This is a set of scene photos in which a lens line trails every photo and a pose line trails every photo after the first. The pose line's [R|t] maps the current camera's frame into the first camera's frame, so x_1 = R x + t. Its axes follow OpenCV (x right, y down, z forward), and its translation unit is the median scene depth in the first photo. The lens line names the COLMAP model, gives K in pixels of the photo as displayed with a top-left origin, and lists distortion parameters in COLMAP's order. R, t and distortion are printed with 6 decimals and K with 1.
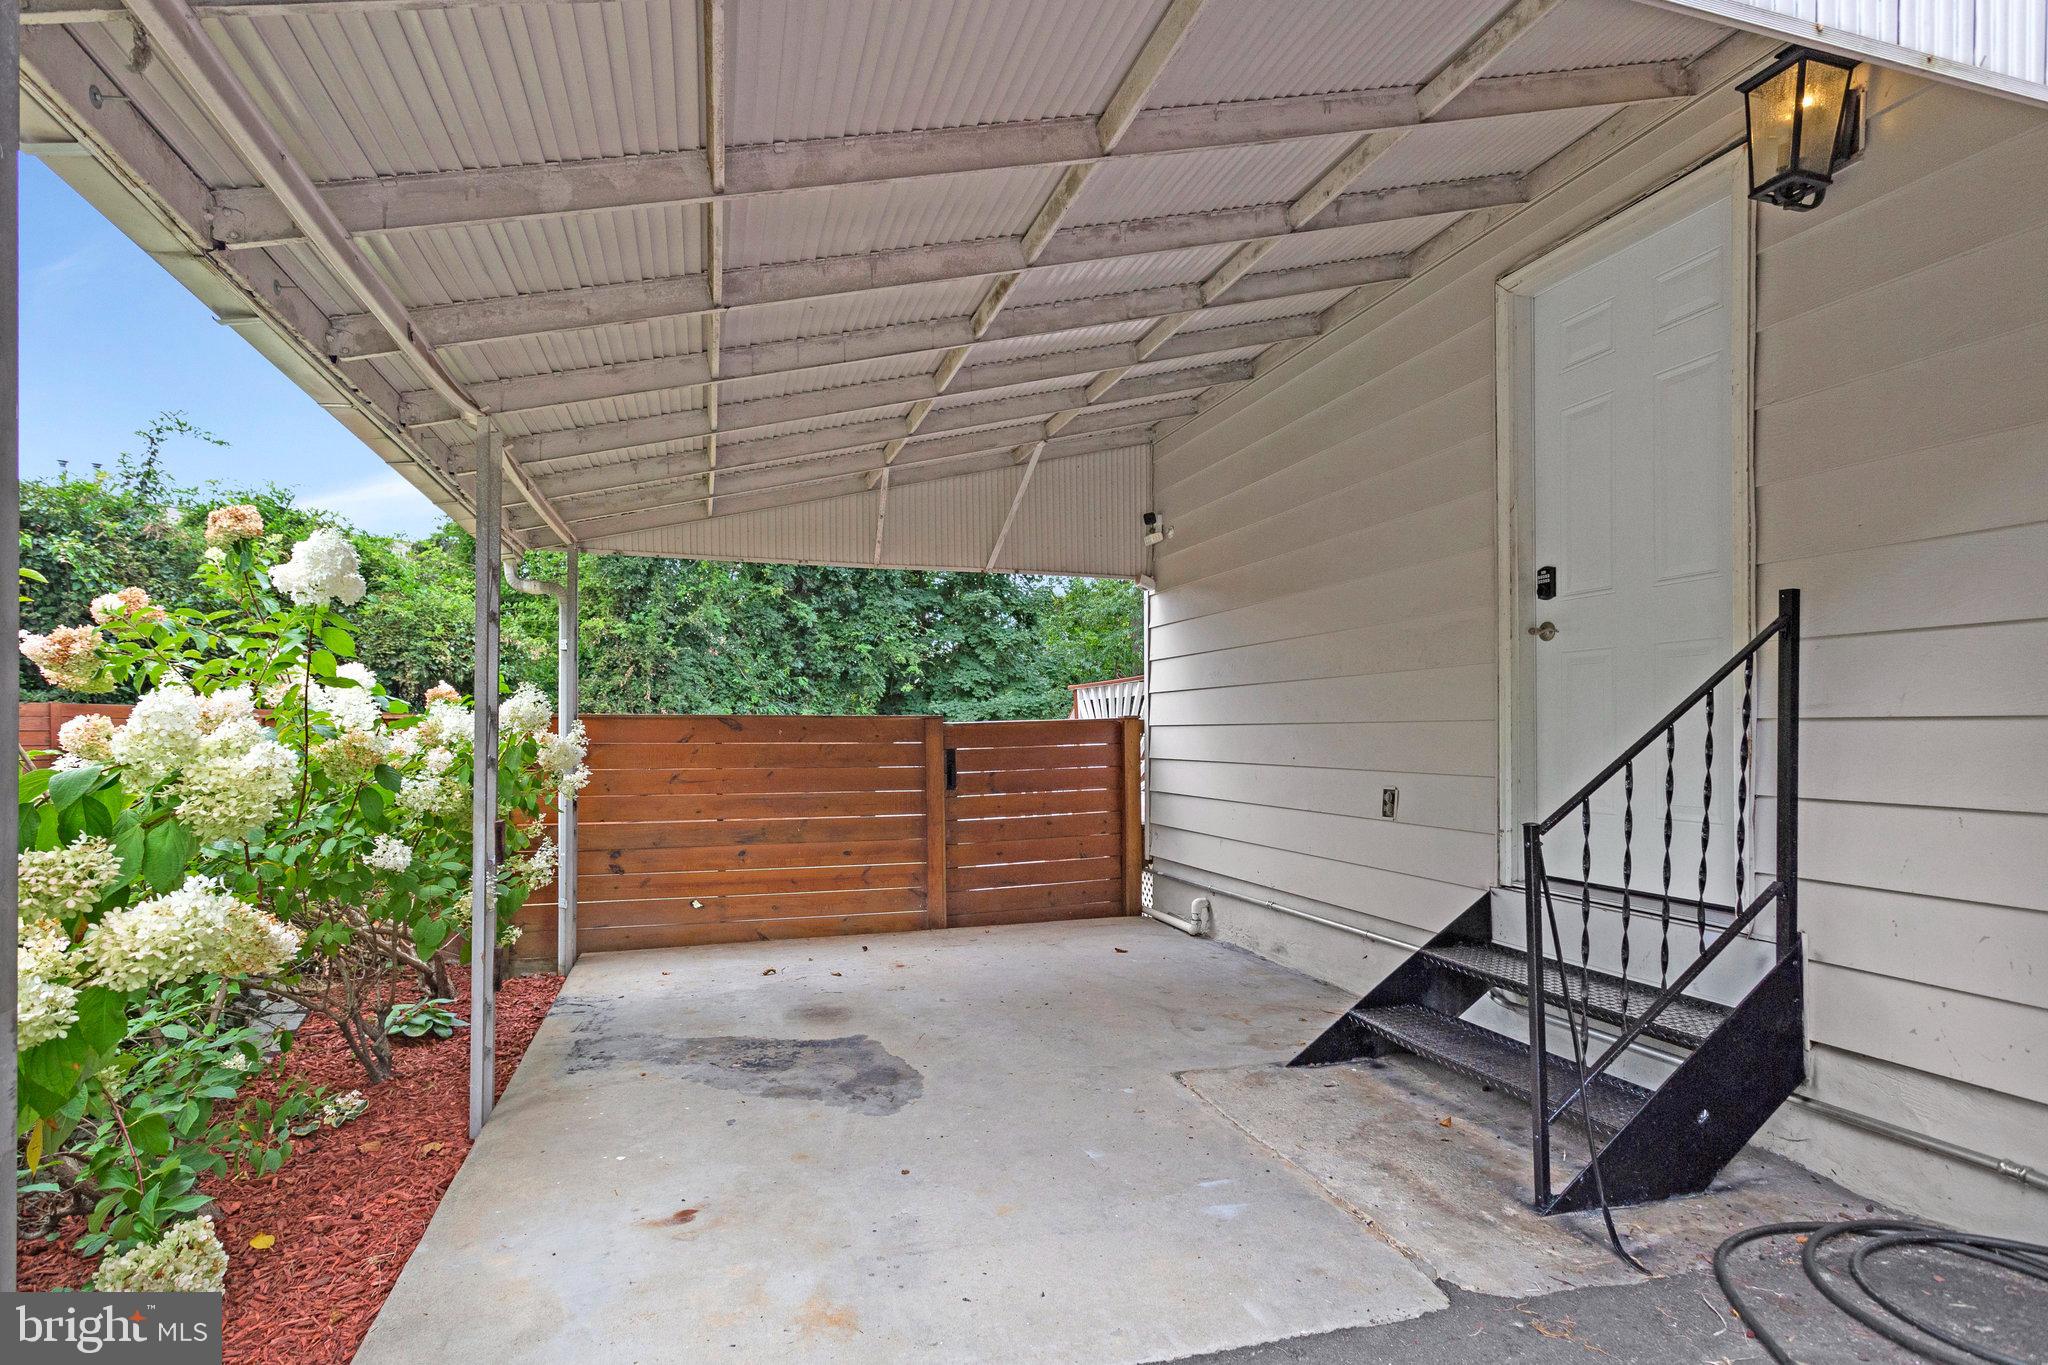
lens RADIAL K [[998.4, 0, 1027.0], [0, 998.4, 693.3], [0, 0, 1]] dist [0.017671, 0.000260]
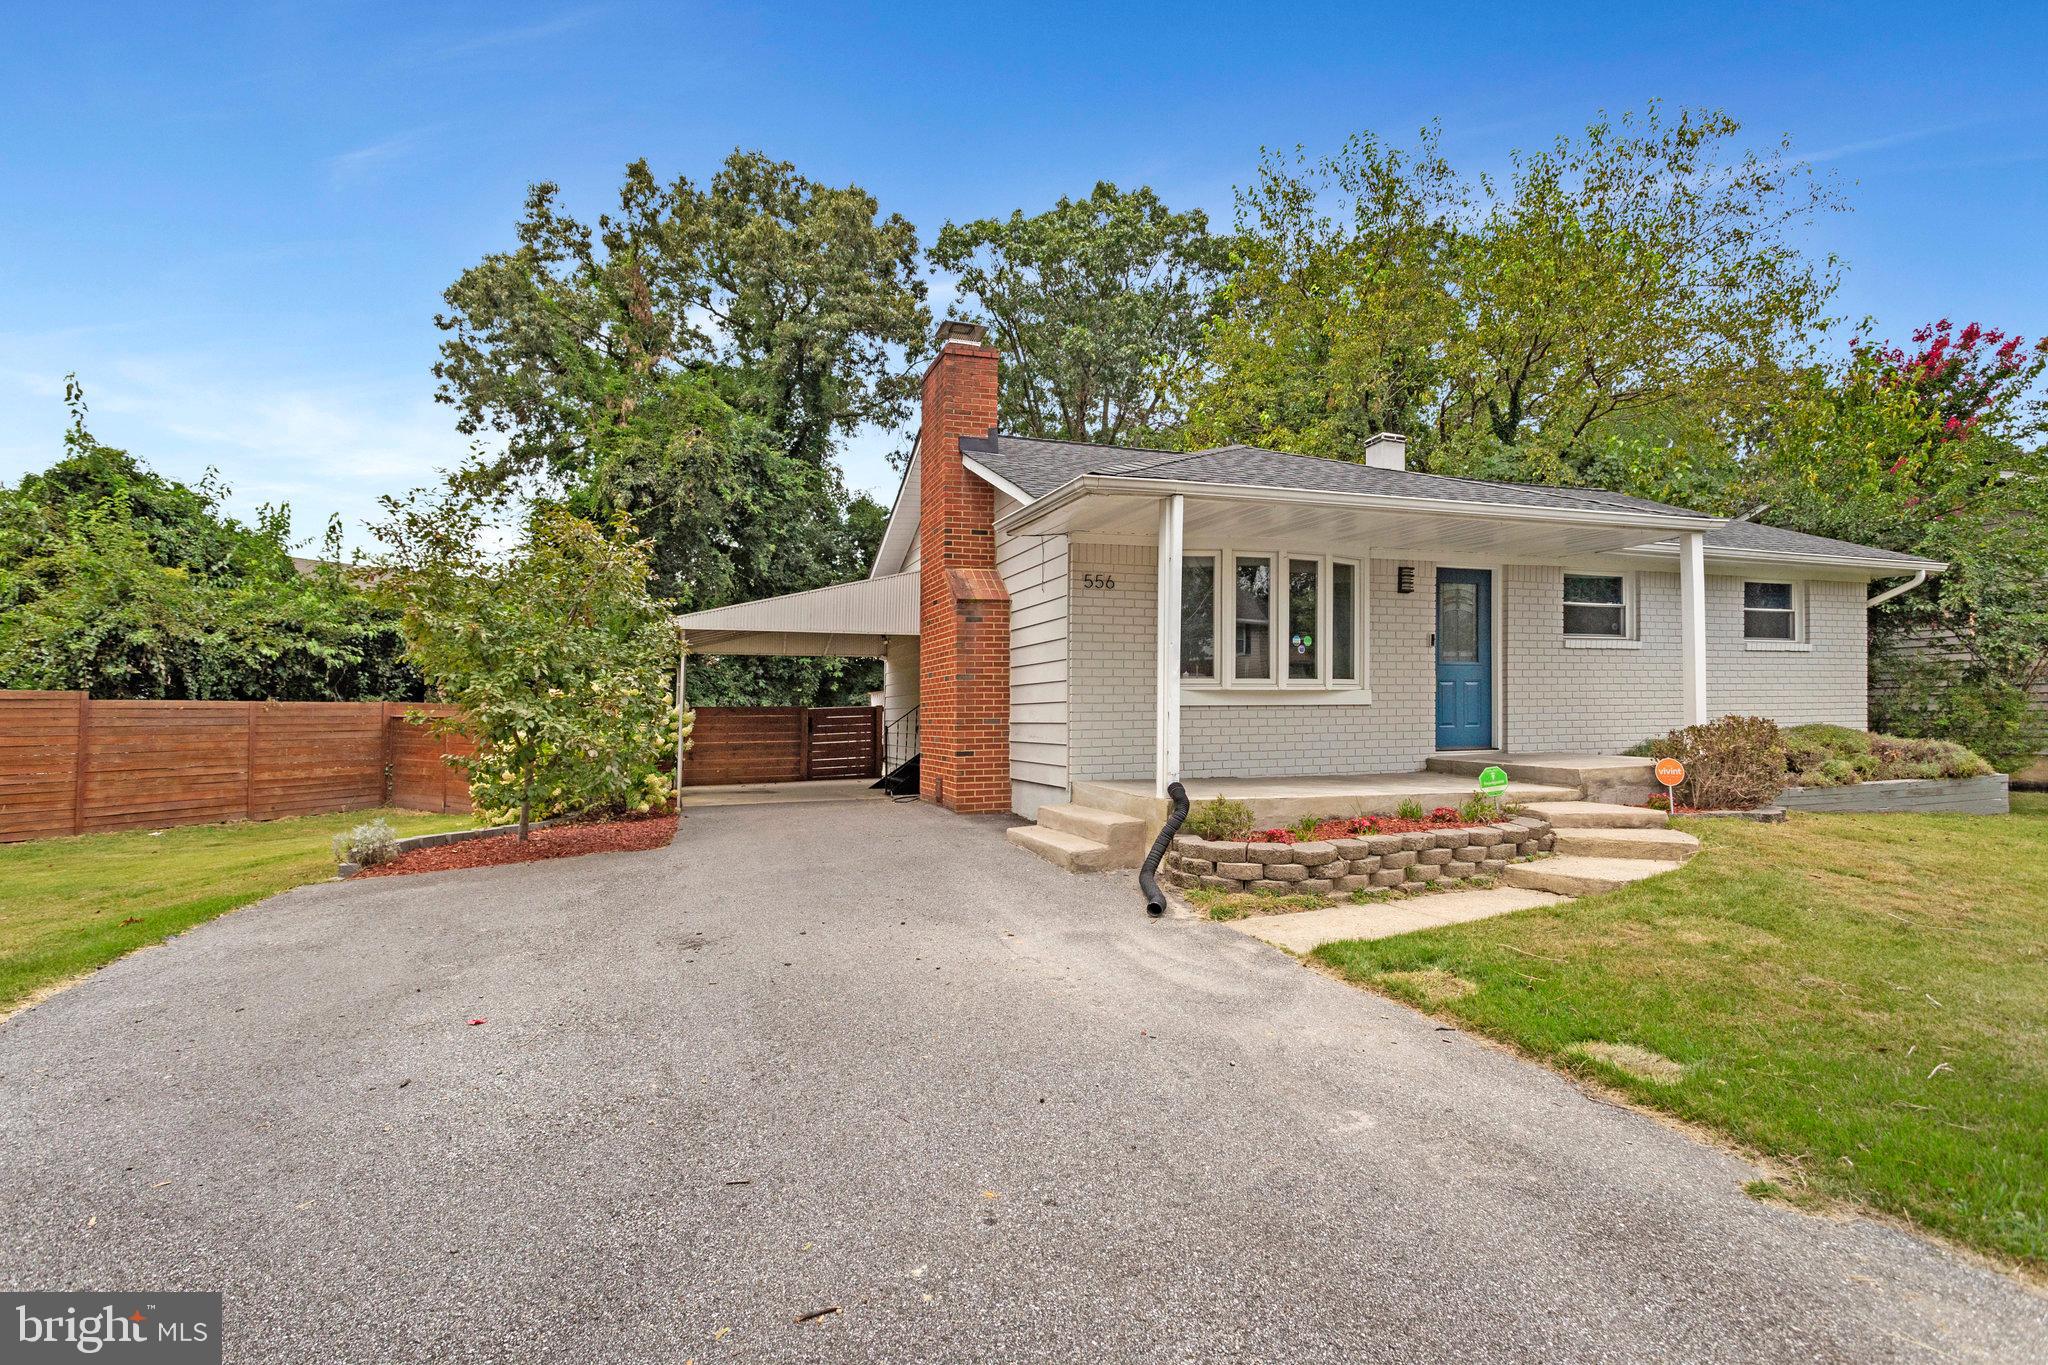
lens RADIAL K [[998.4, 0, 1014.7], [0, 998.4, 689.3], [0, 0, 1]] dist [0.017671, 0.000260]
pose [[0.999813, -0.004038, 0.018931, 0.384511], [0.003884, 0.999959, 0.008169, -0.037895], [-0.018964, -0.008094, 0.999787, -1.552486]]
